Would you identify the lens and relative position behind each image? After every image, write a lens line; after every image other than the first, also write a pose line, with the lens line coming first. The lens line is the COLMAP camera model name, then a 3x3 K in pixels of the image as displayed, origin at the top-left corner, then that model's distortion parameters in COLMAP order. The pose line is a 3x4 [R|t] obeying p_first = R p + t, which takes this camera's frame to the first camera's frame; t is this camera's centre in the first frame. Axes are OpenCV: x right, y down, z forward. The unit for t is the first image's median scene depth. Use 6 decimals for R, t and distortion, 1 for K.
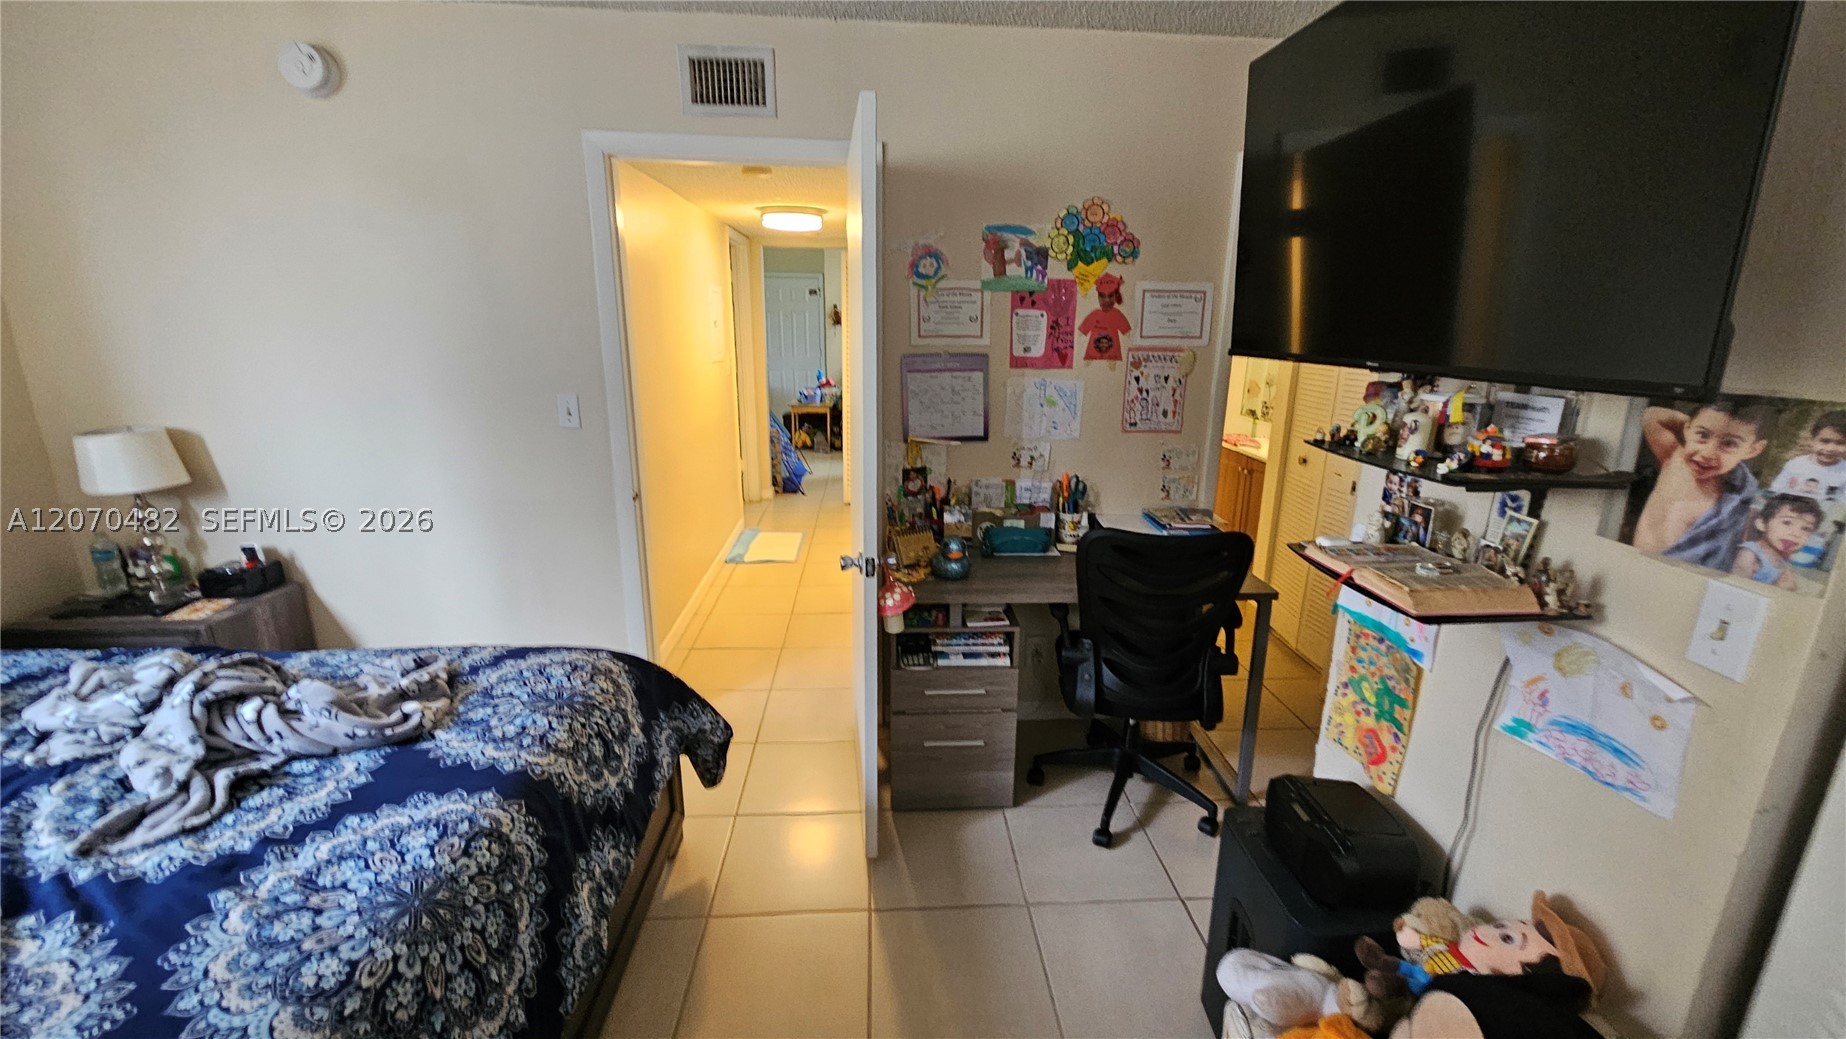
lens RADIAL K [[764.7, 0, 923.0], [0, 764.7, 519.5], [0, 0, 1]] dist [0.002528, 0.000334]
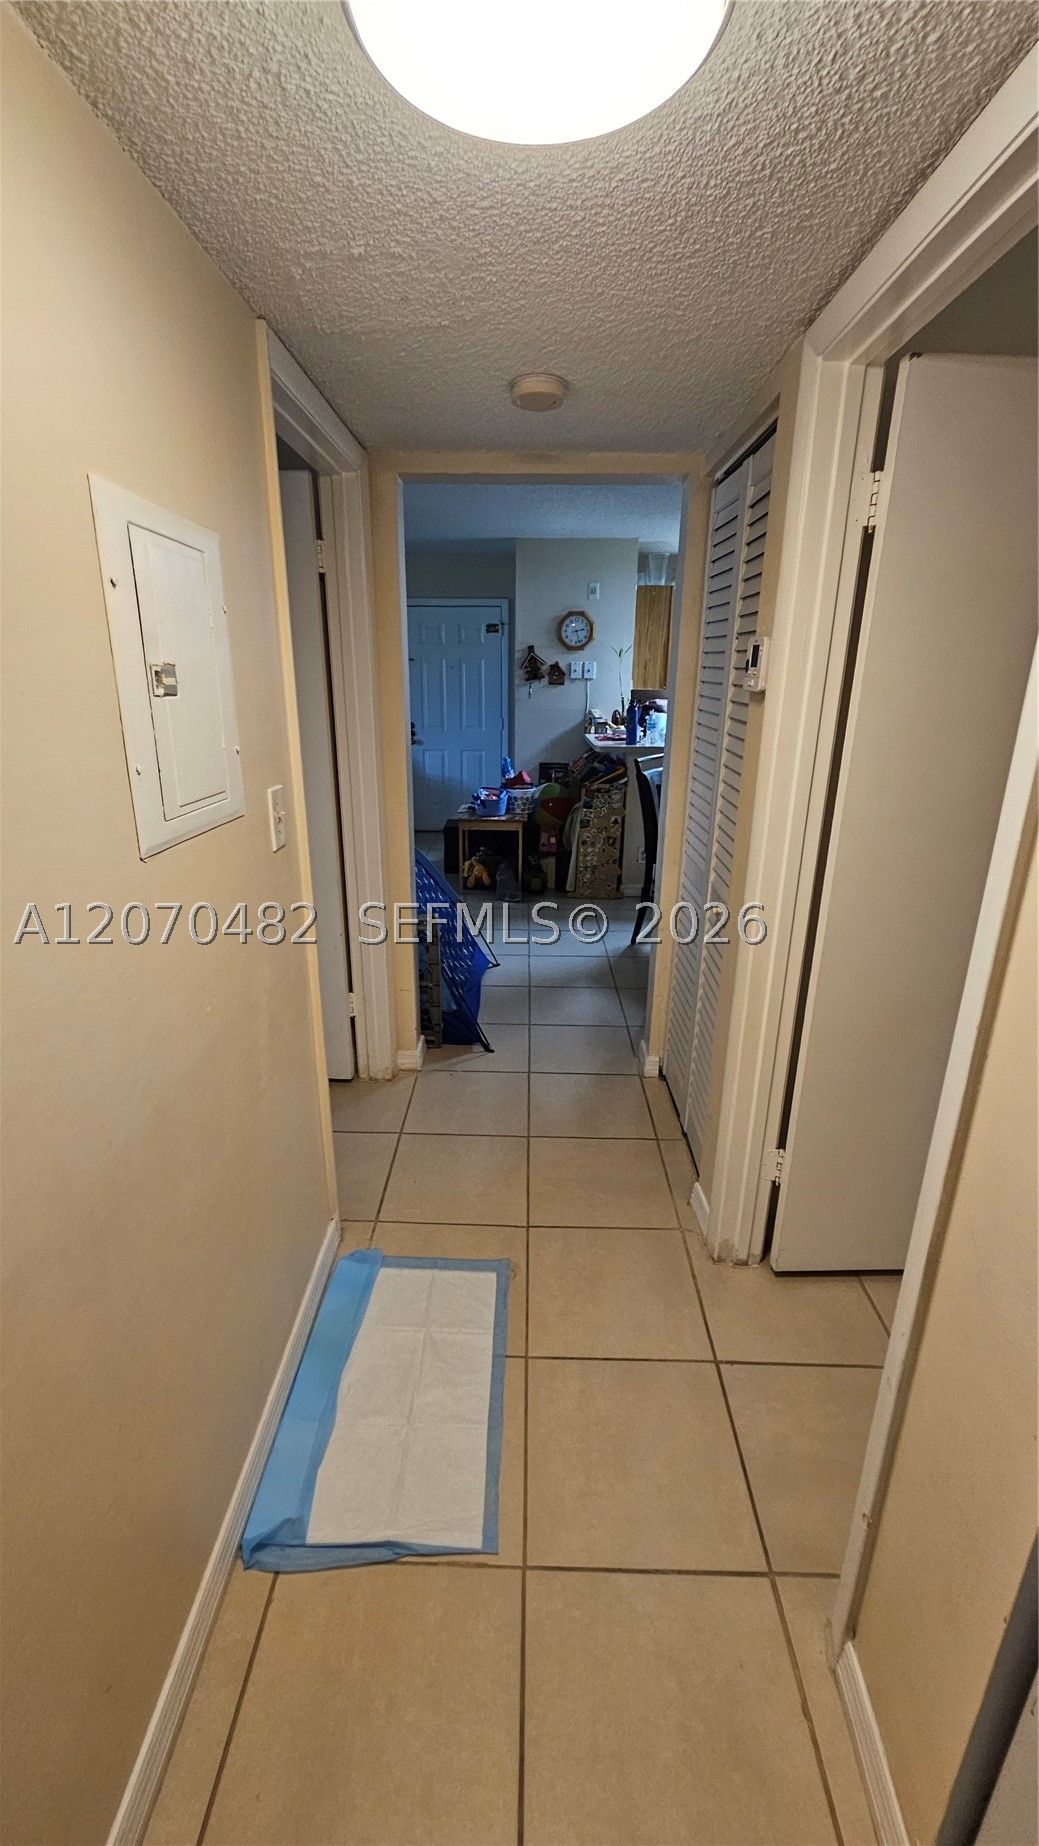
lens RADIAL K [[764.7, 0, 512.6], [0, 764.7, 929.1], [0, 0, 1]] dist [0.002528, 0.000334]
pose [[0.995830, 0.023999, -0.088012, -0.075979], [-0.018032, 0.997524, 0.067981, -0.104669], [0.089426, -0.066111, 0.993797, 0.407698]]
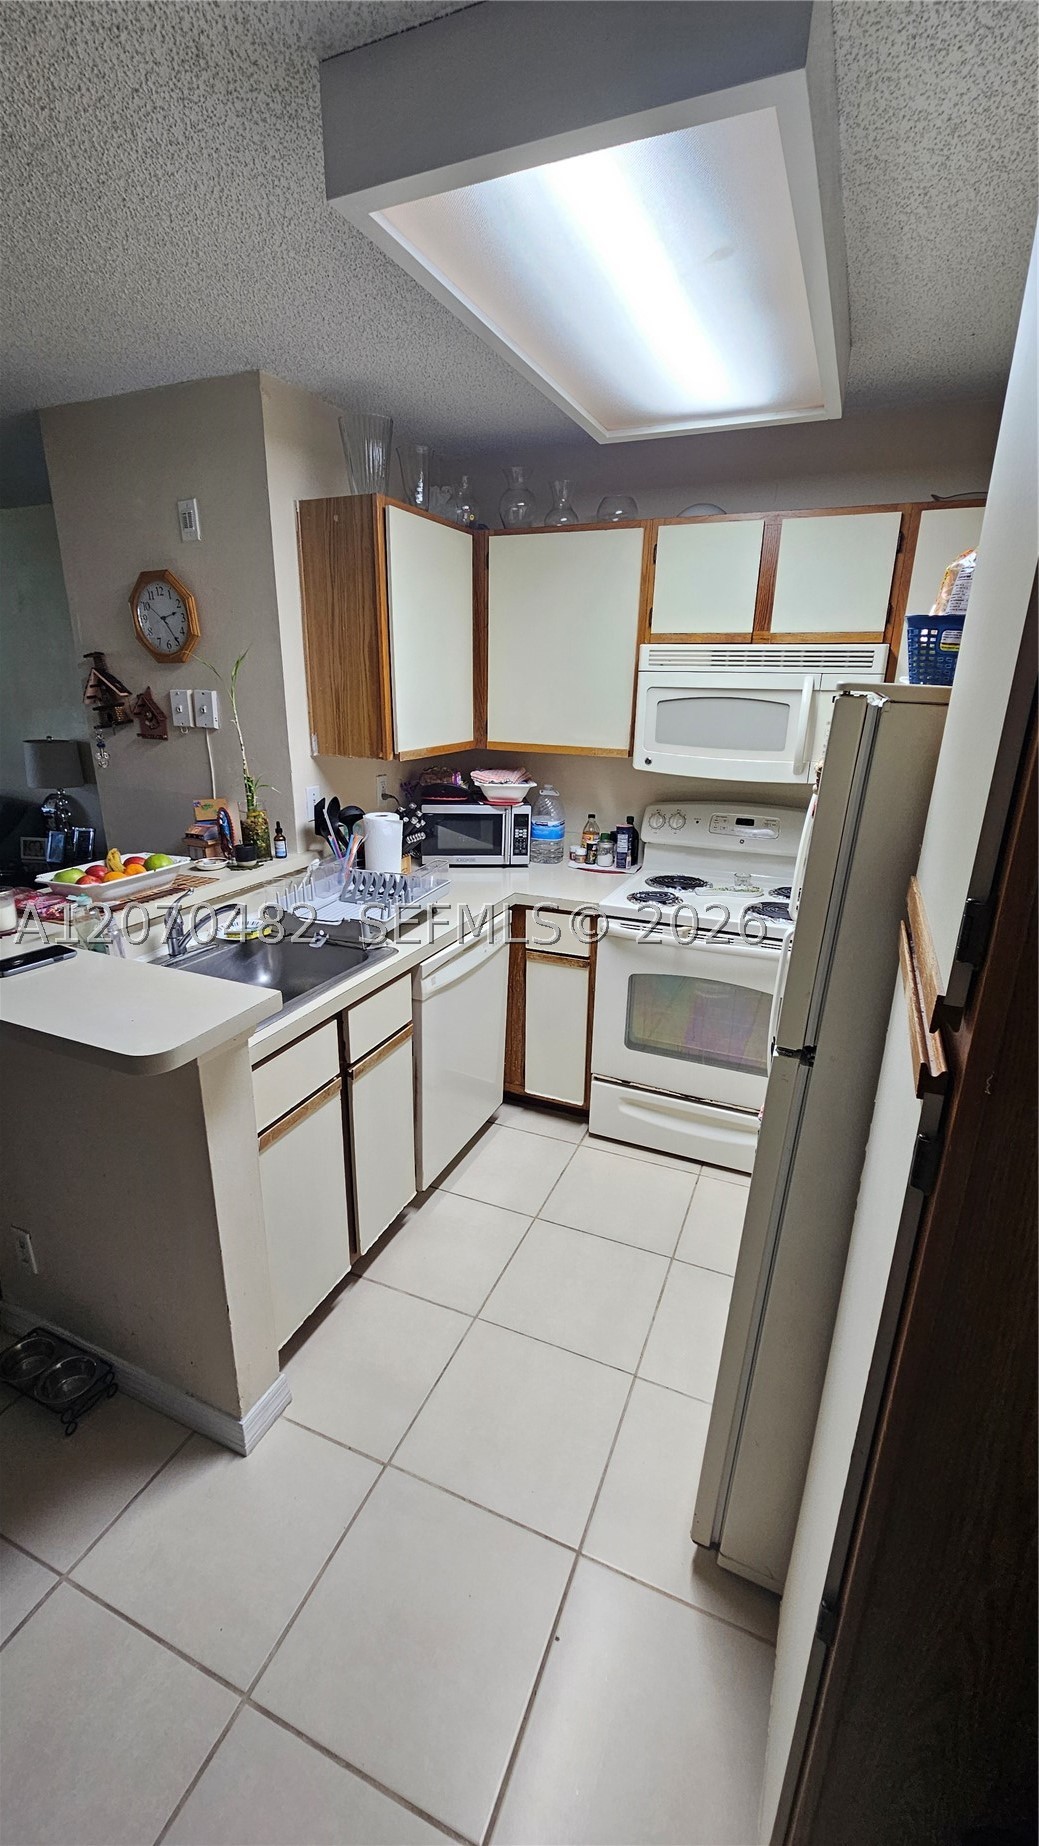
lens RADIAL K [[764.7, 0, 512.6], [0, 764.7, 929.1], [0, 0, 1]] dist [0.002528, 0.000334]
pose [[0.885095, 0.145531, -0.442073, 0.168095], [-0.120230, 0.989109, 0.084897, -0.242885], [0.449614, -0.021992, 0.892952, 0.886904]]
